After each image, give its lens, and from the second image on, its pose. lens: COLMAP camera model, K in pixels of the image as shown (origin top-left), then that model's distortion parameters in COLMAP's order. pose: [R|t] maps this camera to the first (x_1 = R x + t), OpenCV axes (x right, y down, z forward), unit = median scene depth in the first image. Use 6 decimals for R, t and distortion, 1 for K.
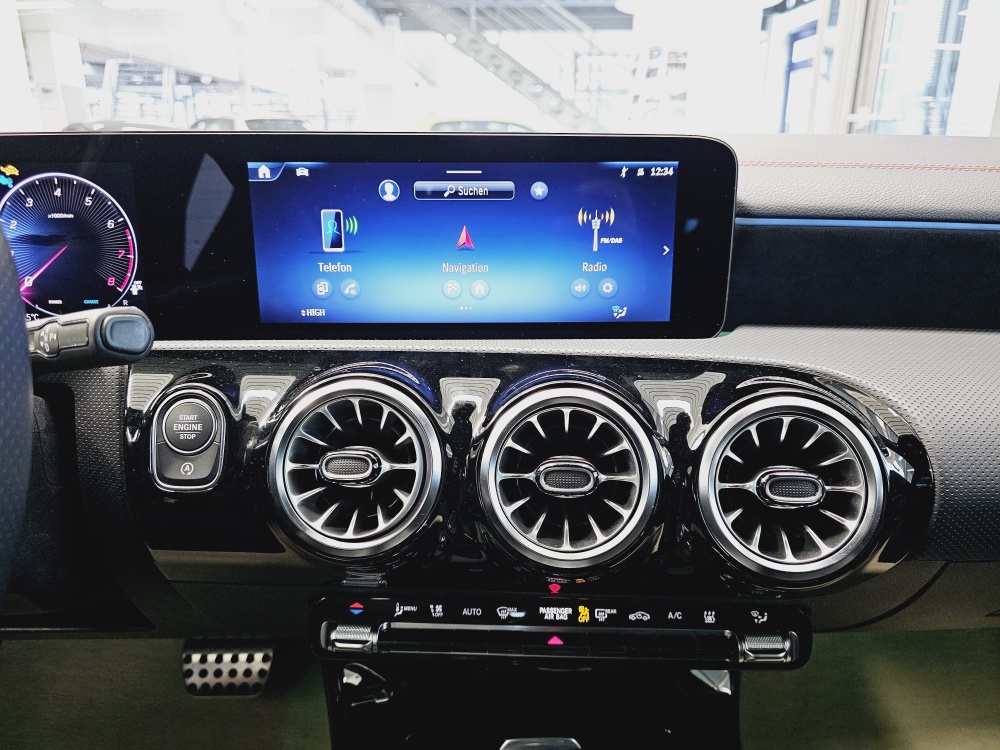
lens RADIAL K [[691.8, 0, 502.1], [0, 691.8, 360.8], [0, 0, 1]] dist [0.040613, -0.049399]
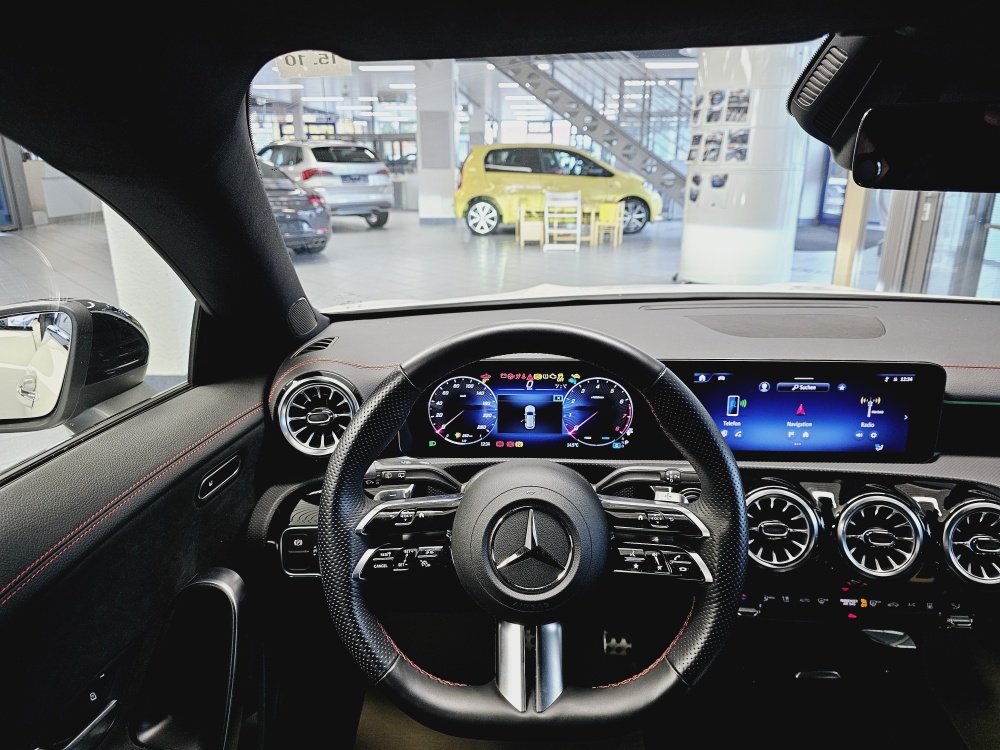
lens RADIAL K [[683.7, 0, 498.9], [0, 683.7, 369.9], [0, 0, 1]] dist [0.054904, -0.058260]
pose [[0.998962, 0.011026, -0.044194, -0.841350], [-0.010966, 0.999939, 0.001587, -0.290575], [0.044209, -0.001100, 0.999022, -1.013758]]
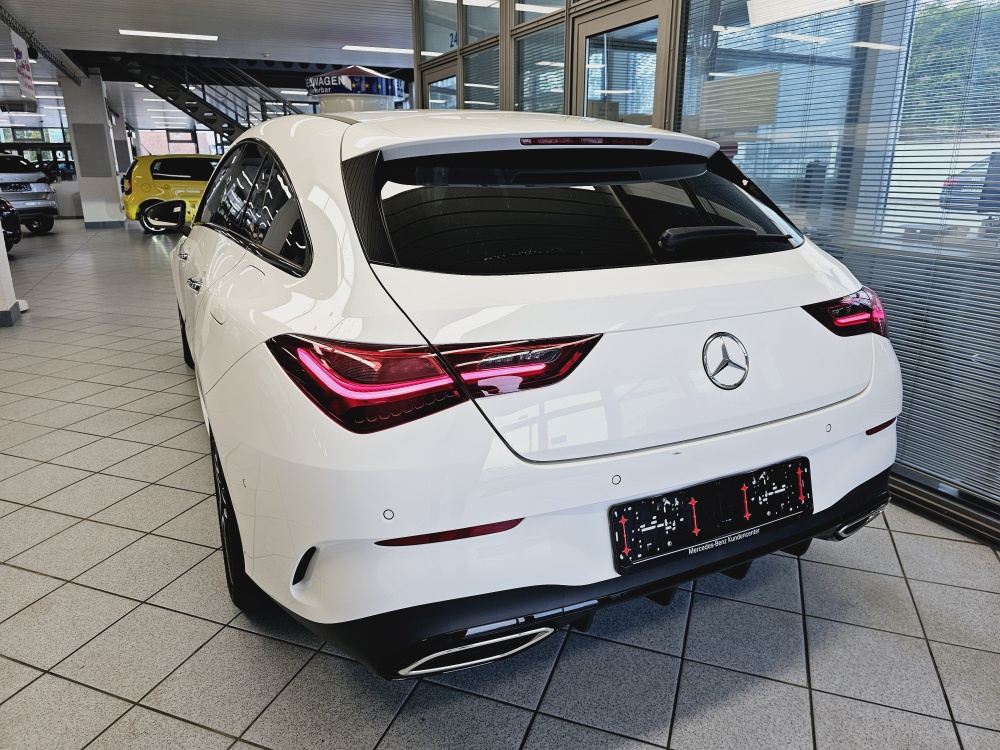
lens RADIAL K [[683.7, 0, 498.9], [0, 683.7, 369.9], [0, 0, 1]] dist [0.054904, -0.058260]
pose [[0.905770, -0.123814, 0.405279, -2.172742], [0.127703, 0.991657, 0.017548, 1.925363], [-0.404071, 0.035861, 0.914025, -8.450308]]
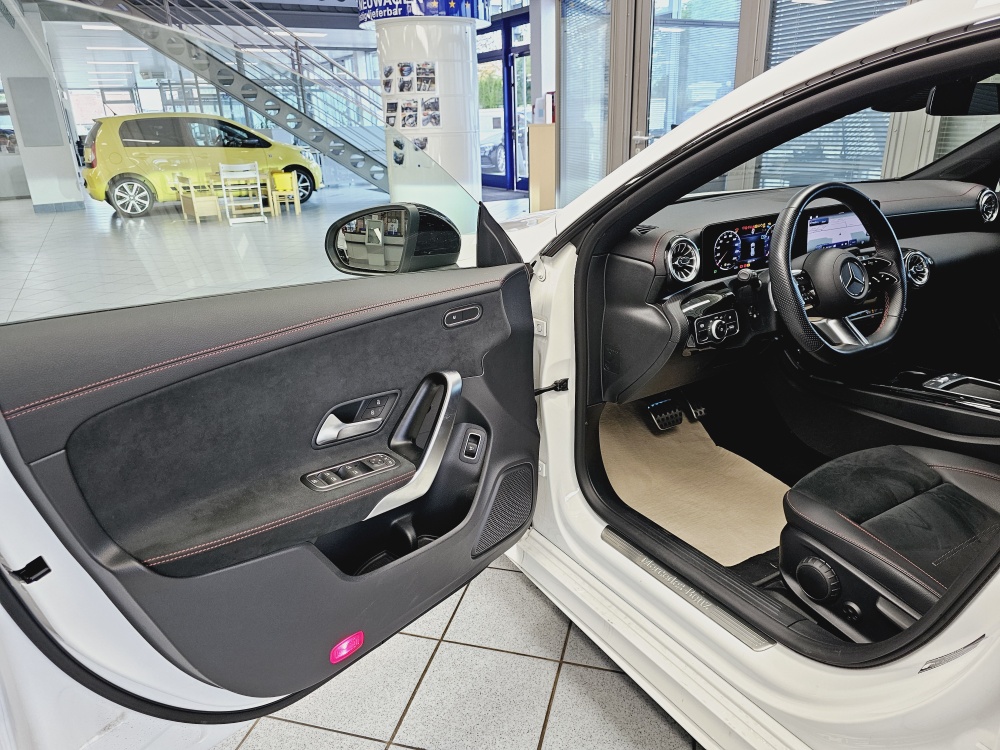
lens RADIAL K [[683.7, 0, 498.9], [0, 683.7, 369.9], [0, 0, 1]] dist [0.054904, -0.058260]
pose [[0.863606, -0.197382, 0.463922, -3.978845], [0.177712, 0.980294, 0.086264, -0.071522], [-0.471808, 0.007946, 0.881666, -1.698896]]
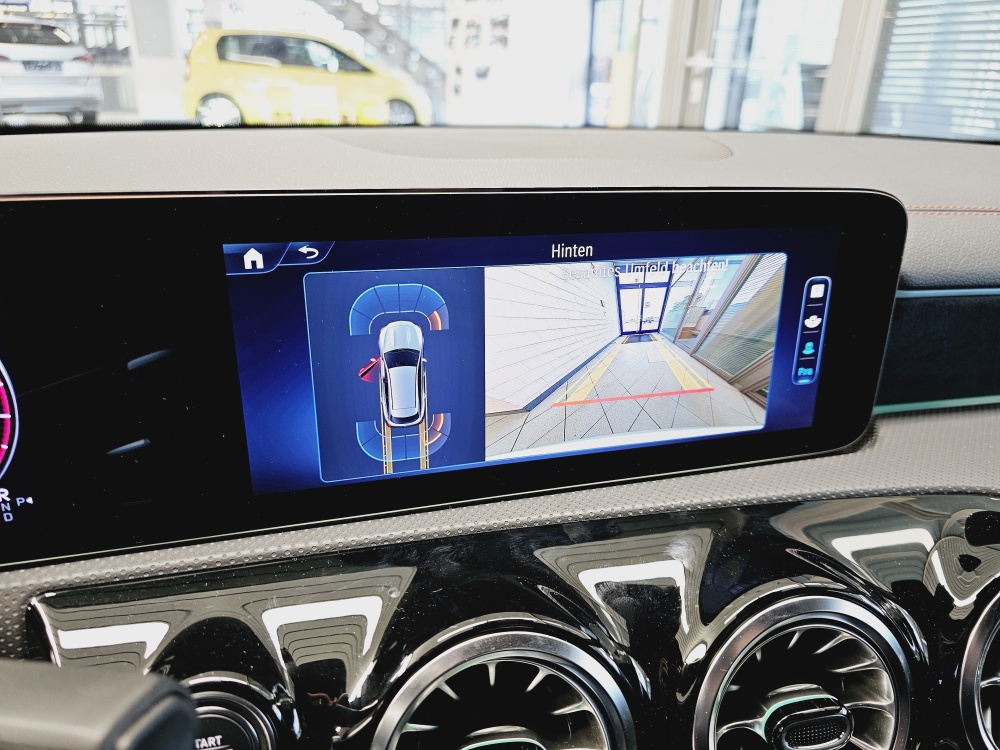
lens RADIAL K [[700.9, 0, 505.1], [0, 700.9, 372.8], [0, 0, 1]] dist [-0.002187, -0.002677]
pose [[0.963435, -0.075340, 0.257132, -0.296459], [0.045912, 0.991881, 0.118595, -0.236400], [-0.263979, -0.102453, 0.959072, 0.374620]]
